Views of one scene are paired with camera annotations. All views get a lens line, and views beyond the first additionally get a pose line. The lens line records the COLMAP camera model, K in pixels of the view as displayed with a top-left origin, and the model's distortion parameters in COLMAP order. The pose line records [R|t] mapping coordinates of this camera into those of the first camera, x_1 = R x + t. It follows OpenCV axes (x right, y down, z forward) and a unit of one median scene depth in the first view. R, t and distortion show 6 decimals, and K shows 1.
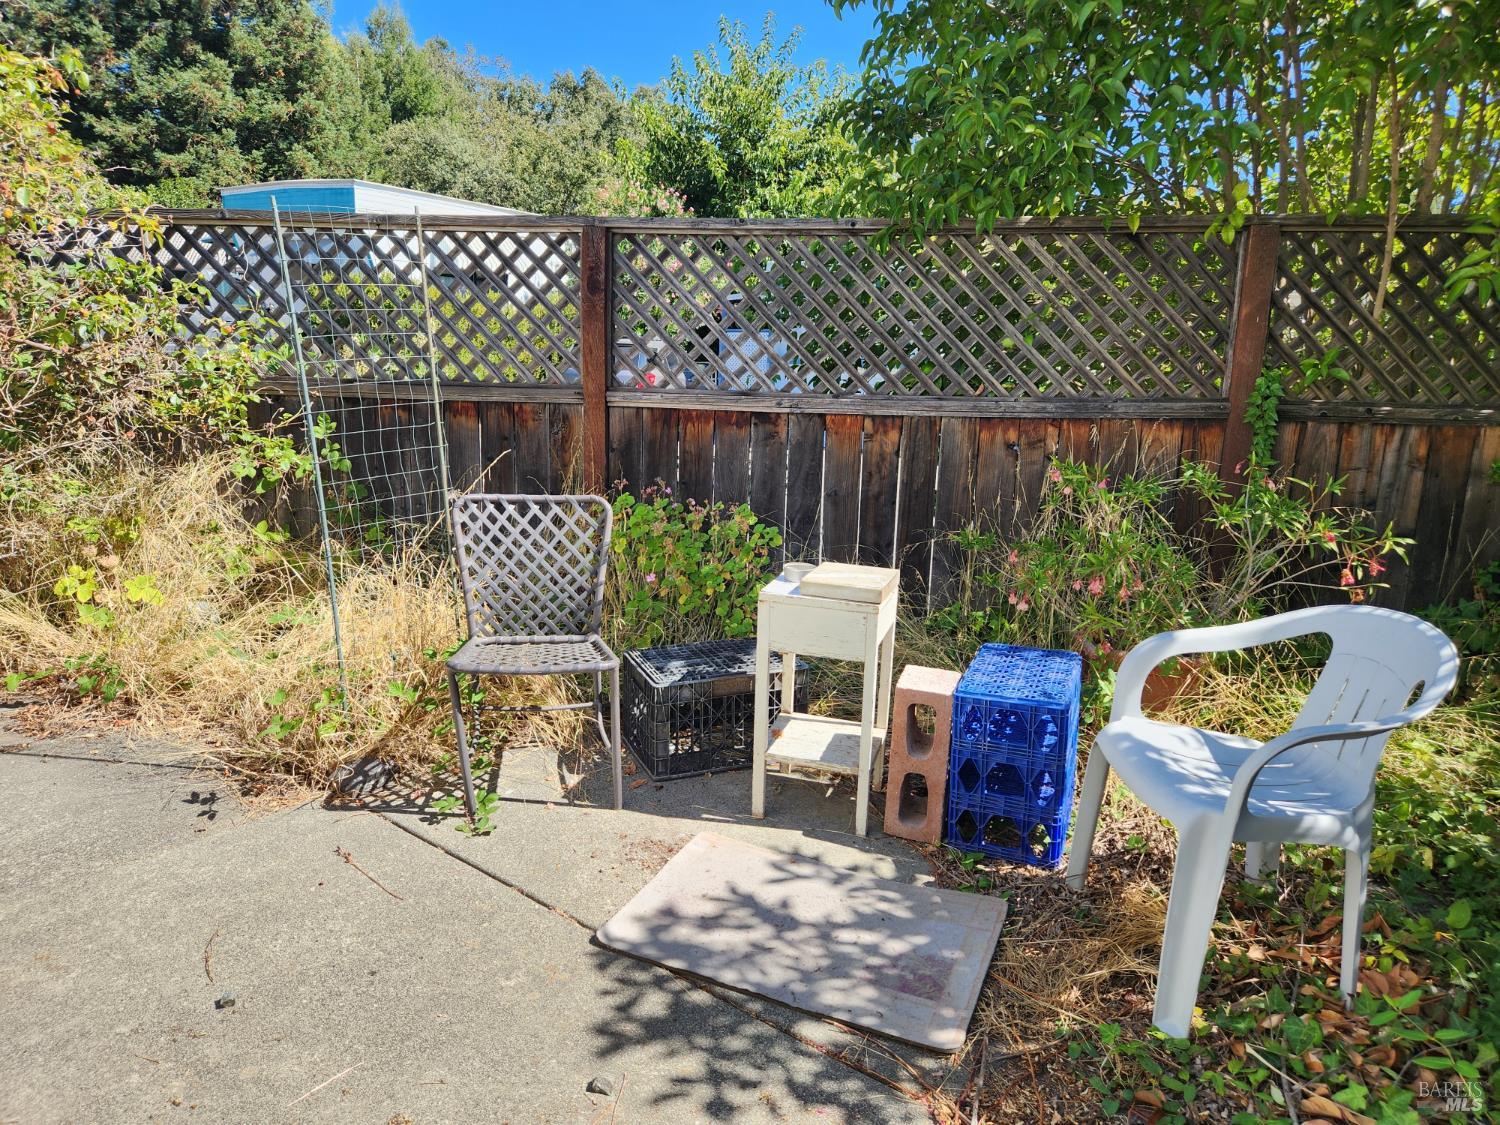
lens RADIAL K [[1027.6, 0, 750.0], [0, 1027.6, 562.5], [0, 0, 1]] dist [0.034358, -0.000307]
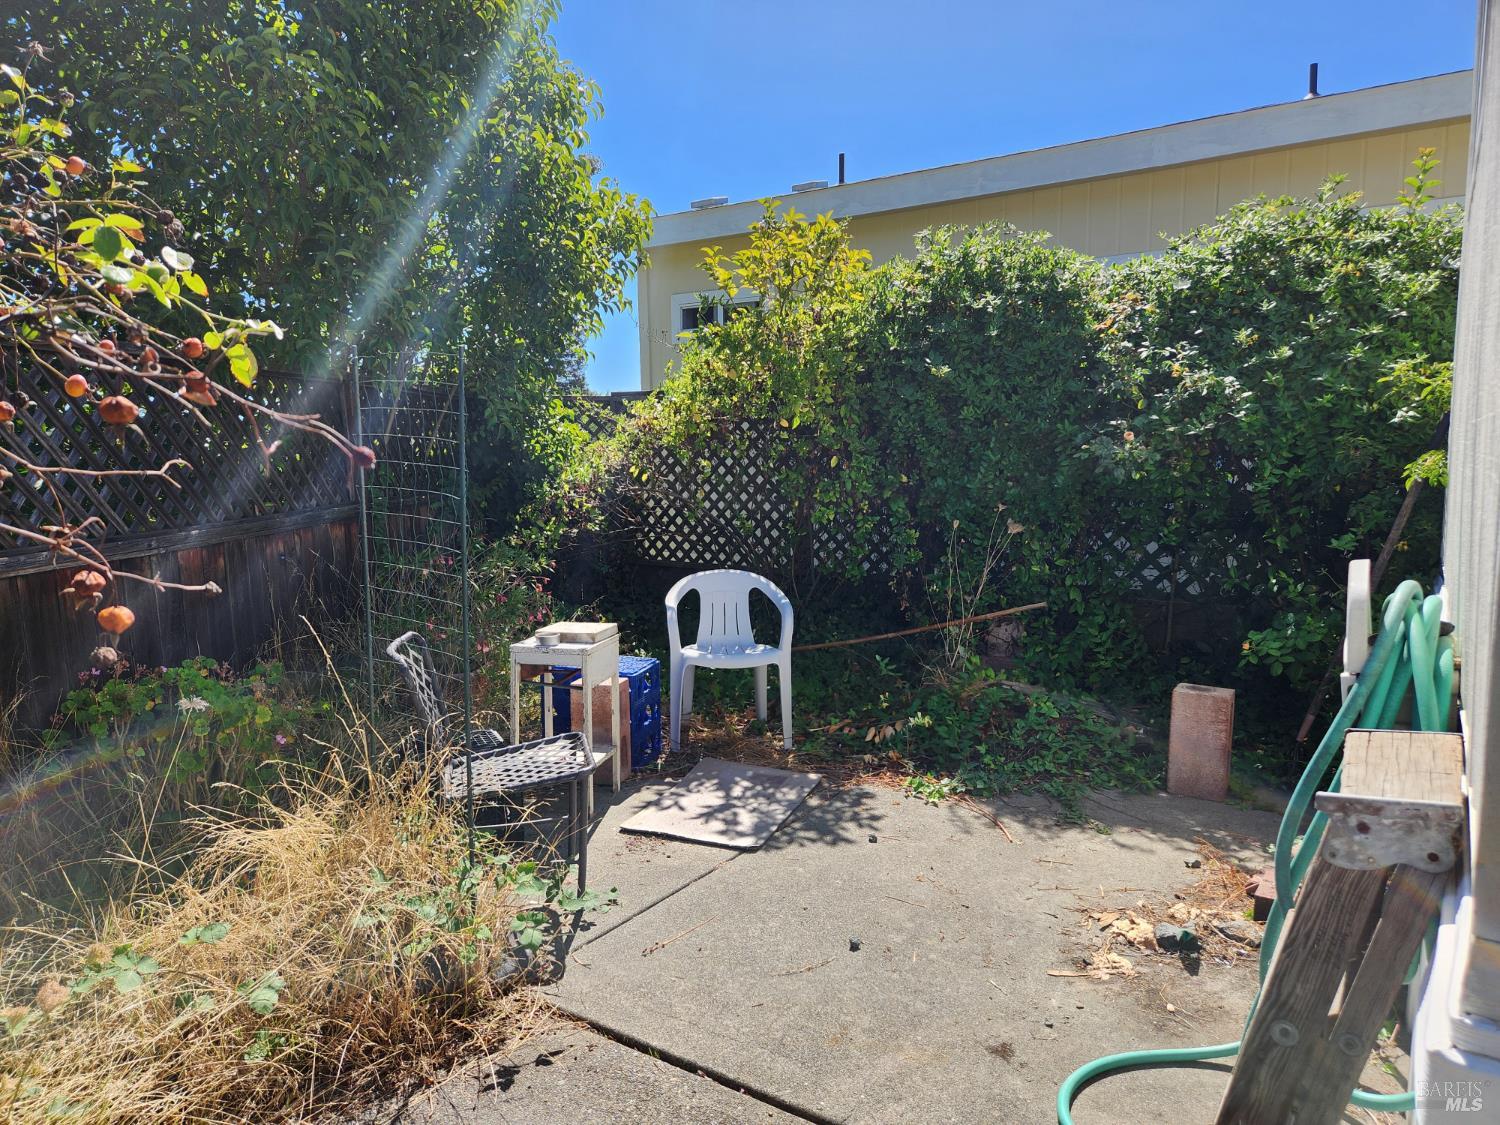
lens RADIAL K [[1012.4, 0, 750.0], [0, 1012.4, 562.5], [0, 0, 1]] dist [-0.002889, -0.002248]
pose [[-0.071338, -0.150534, 0.986028, -1.583812], [0.224764, 0.960695, 0.162928, -0.308924], [-0.971798, 0.233247, -0.034700, 0.937004]]
